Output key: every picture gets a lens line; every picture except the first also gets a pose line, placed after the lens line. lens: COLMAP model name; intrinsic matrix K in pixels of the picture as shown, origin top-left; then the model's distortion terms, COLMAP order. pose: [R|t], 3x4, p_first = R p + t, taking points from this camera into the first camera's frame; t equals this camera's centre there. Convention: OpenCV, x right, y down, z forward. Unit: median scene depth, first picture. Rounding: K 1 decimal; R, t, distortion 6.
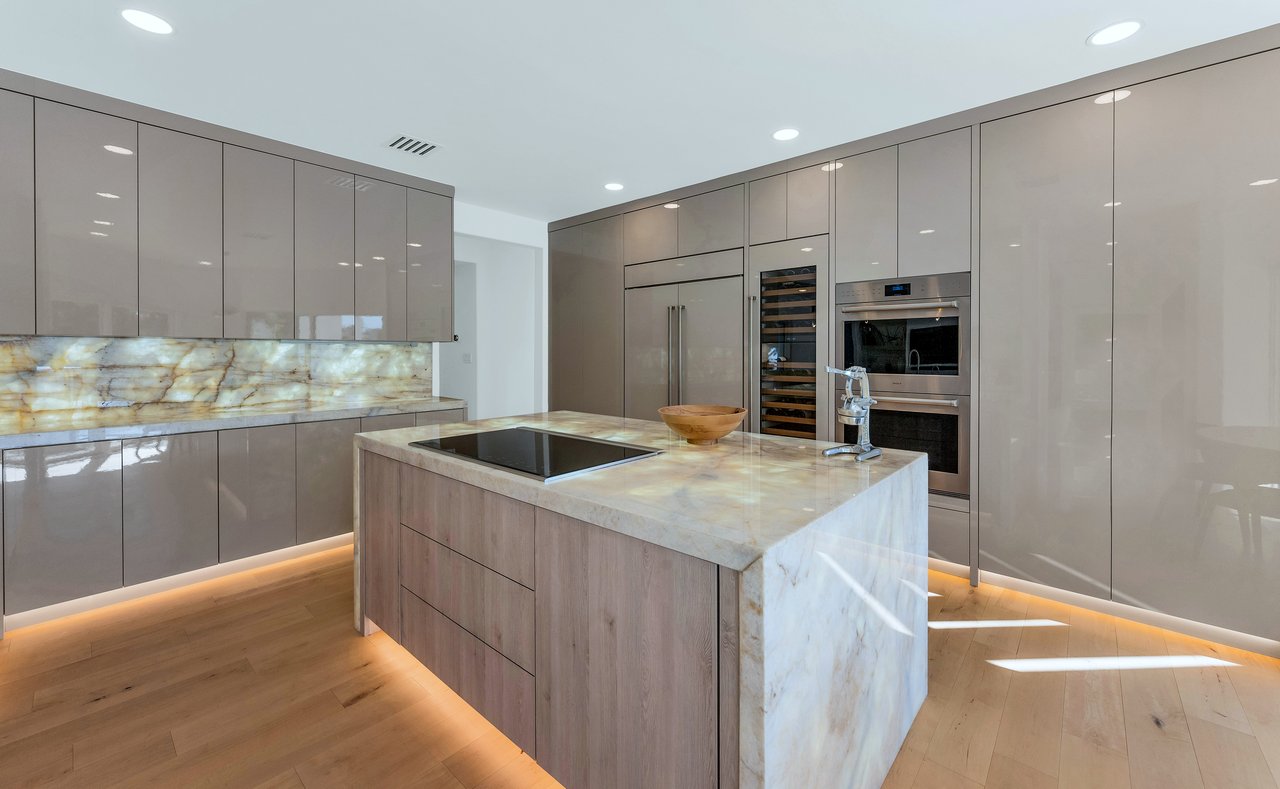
lens RADIAL K [[511.6, 0, 641.8], [0, 511.6, 352.3], [0, 0, 1]] dist [0.000043, -0.000010]
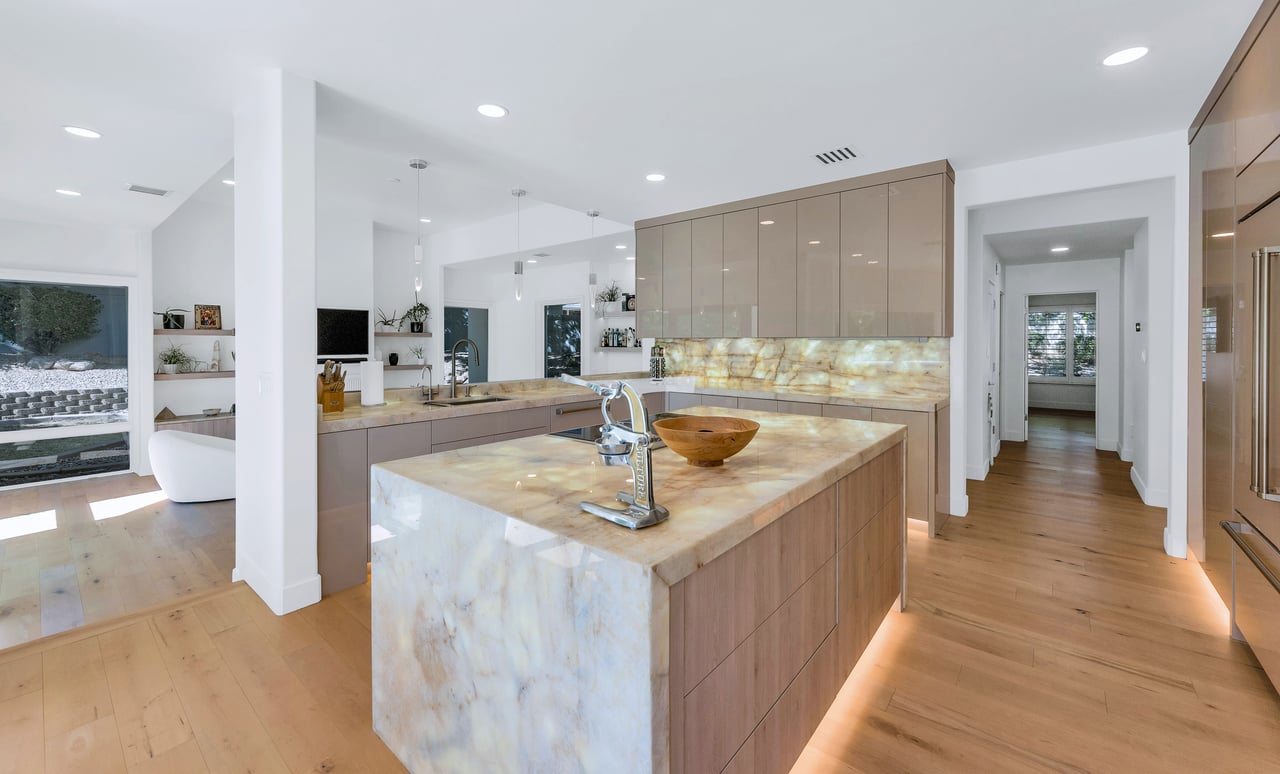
lens RADIAL K [[508.7, 0, 636.6], [0, 508.7, 346.1], [0, 0, 1]] dist [-0.000039, -0.000009]
pose [[0.023509, 0.006454, -0.999703, 0.581280], [-0.003173, 0.999975, 0.006381, -0.009692], [0.999719, 0.003022, 0.023529, 0.531295]]
